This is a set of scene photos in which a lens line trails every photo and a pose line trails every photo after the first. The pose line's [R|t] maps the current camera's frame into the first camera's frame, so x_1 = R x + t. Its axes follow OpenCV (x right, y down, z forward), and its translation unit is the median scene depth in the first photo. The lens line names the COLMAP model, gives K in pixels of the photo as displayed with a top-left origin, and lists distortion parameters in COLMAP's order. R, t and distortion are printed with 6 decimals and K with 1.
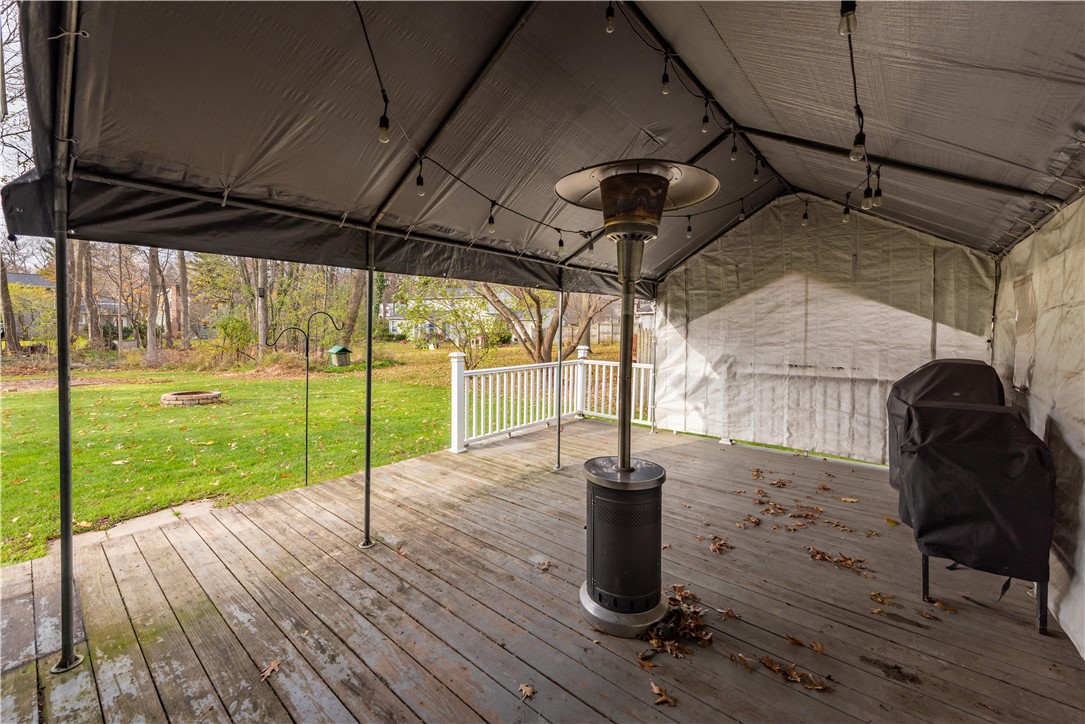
lens RADIAL K [[436.4, 0, 549.4], [0, 436.4, 329.5], [0, 0, 1]] dist [0.017876, -0.000716]
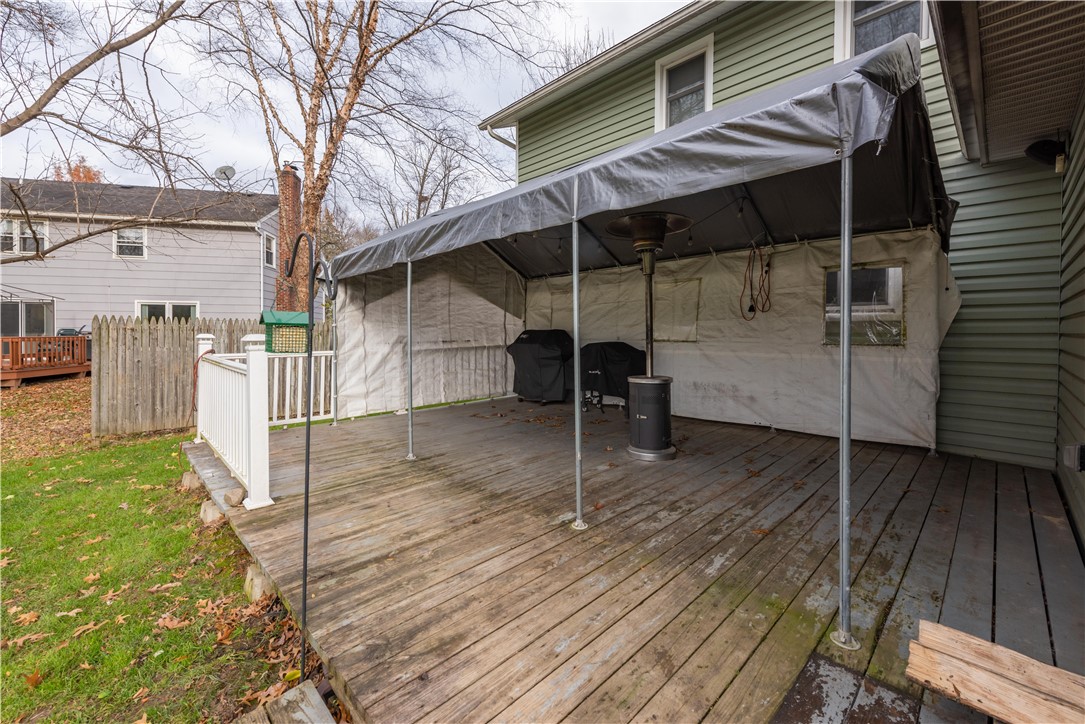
lens RADIAL K [[436.4, 0, 546.0], [0, 436.4, 330.8], [0, 0, 1]] dist [0.017876, -0.000716]
pose [[0.100618, -0.001836, 0.994923, -0.788026], [0.014687, 0.999892, 0.000360, 0.057141], [-0.994817, 0.014576, 0.100634, 0.588763]]
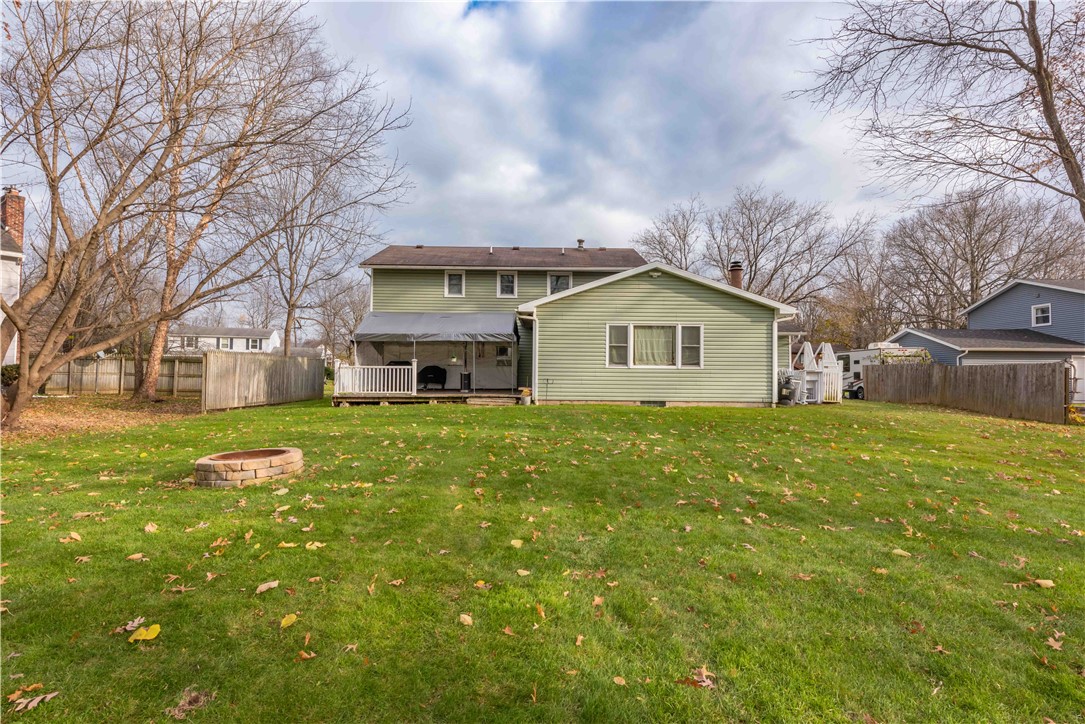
lens RADIAL K [[536.0, 0, 544.4], [0, 536.0, 381.5], [0, 0, 1]] dist [0.000647, -0.001562]
pose [[-0.643369, -0.013063, 0.765445, -3.773220], [0.002296, 0.999817, 0.018993, 0.149051], [-0.765553, 0.013977, -0.643221, 2.876698]]
